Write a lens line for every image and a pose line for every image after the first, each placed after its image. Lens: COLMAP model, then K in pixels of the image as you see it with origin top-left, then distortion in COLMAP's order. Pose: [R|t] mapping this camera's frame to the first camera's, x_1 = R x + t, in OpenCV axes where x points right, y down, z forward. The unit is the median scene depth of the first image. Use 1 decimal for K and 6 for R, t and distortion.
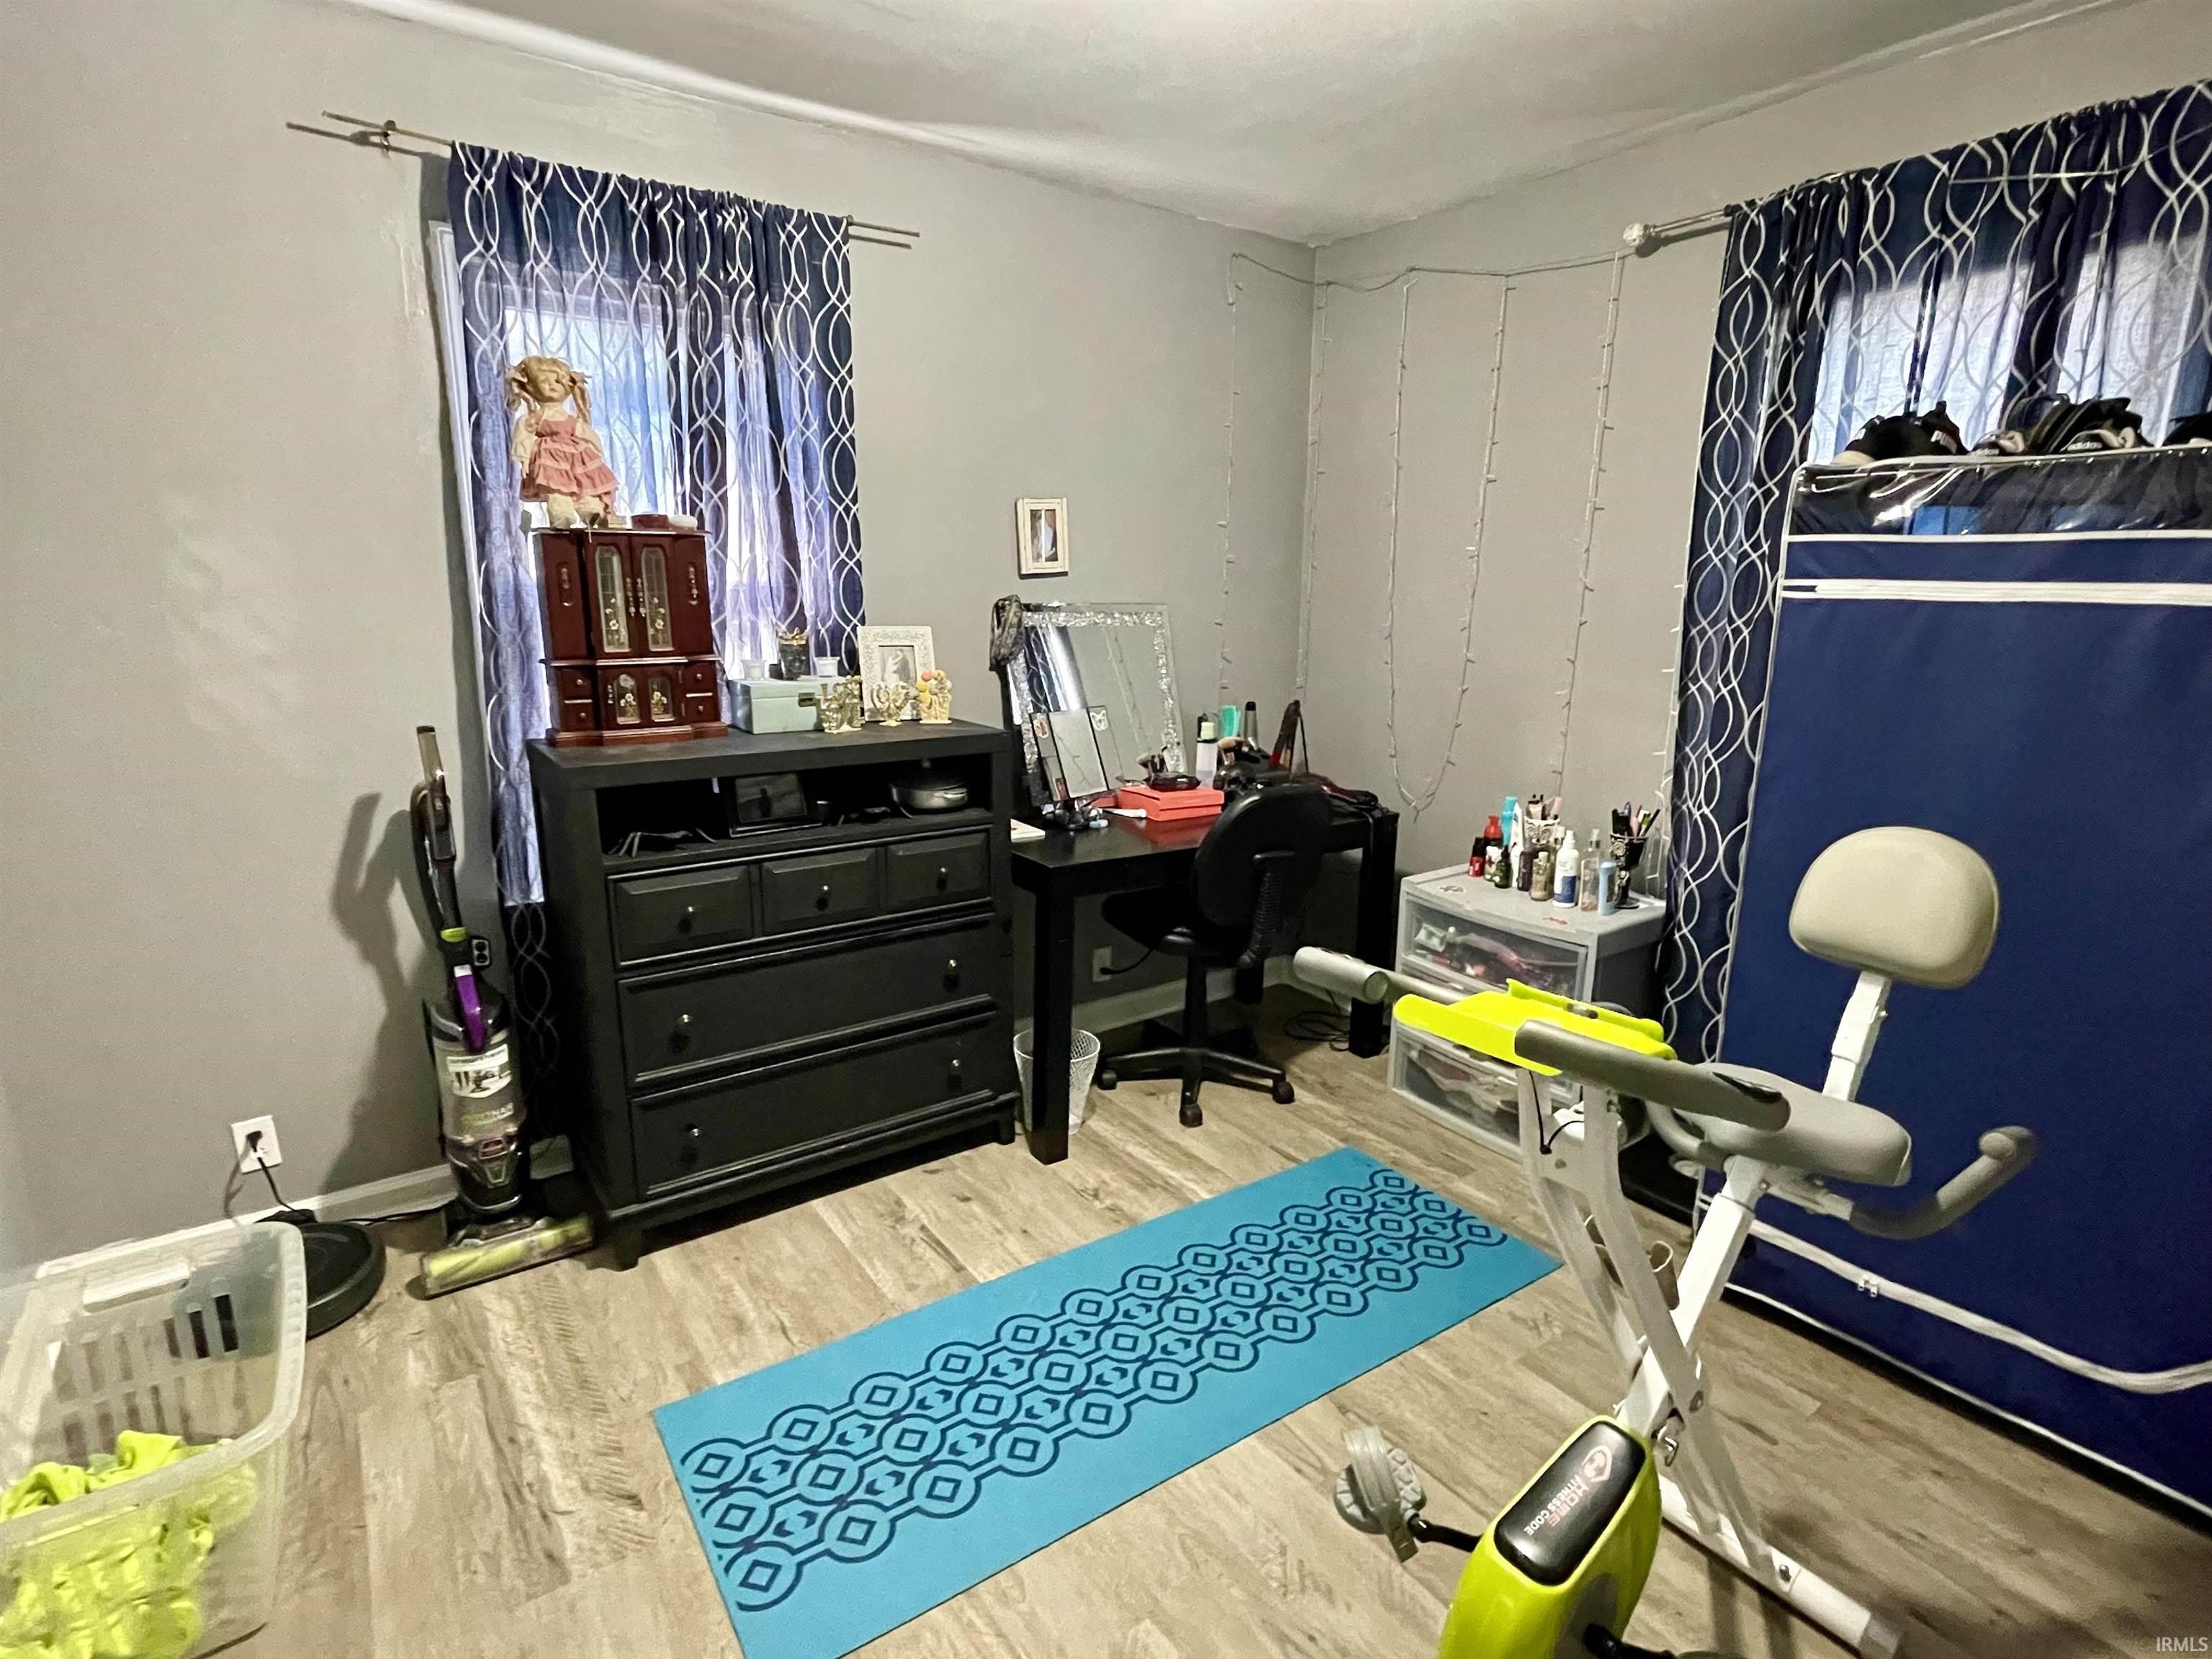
lens RADIAL K [[1117.8, 0, 1100.7], [0, 1117.8, 830.9], [0, 0, 1]] dist [-0.001529, -0.000253]
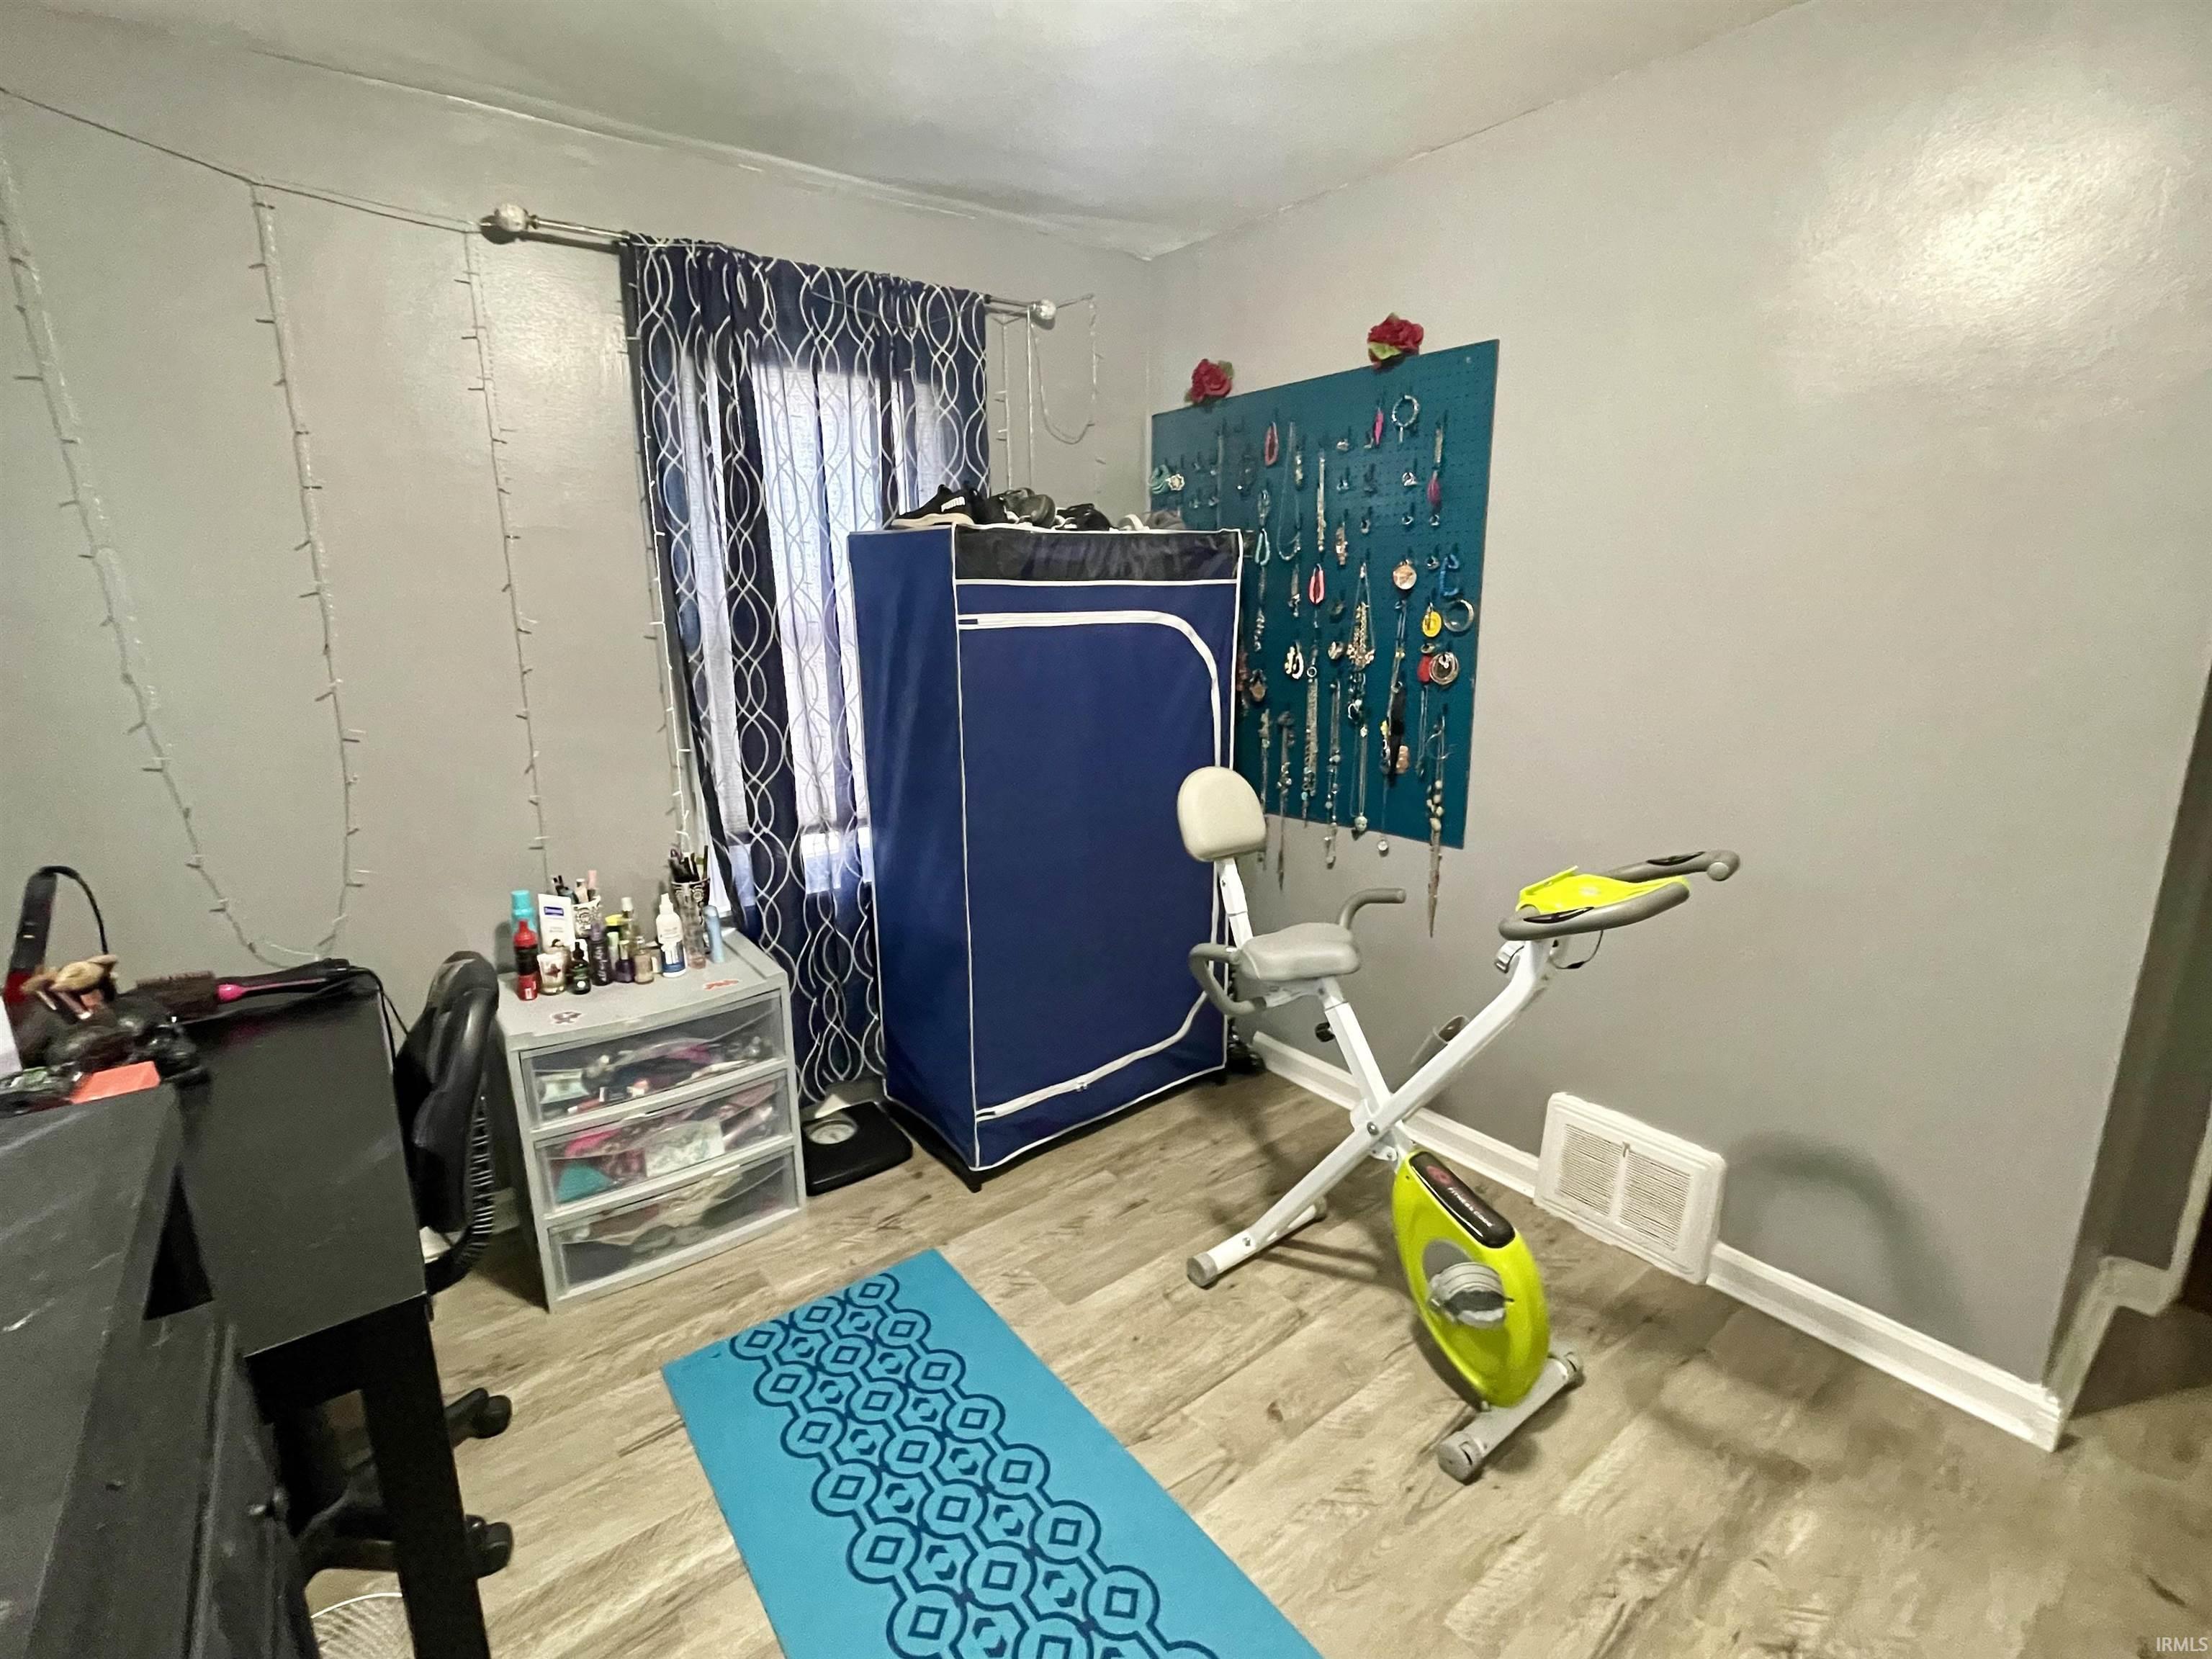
lens RADIAL K [[1014.0, 0, 1103.2], [0, 1014.0, 824.2], [0, 0, 1]] dist [-0.002802, -0.000241]
pose [[-0.042247, -0.243124, 0.969075, -0.480196], [0.230915, 0.941304, 0.246223, -0.219133], [-0.972056, 0.234176, 0.016373, 0.781778]]
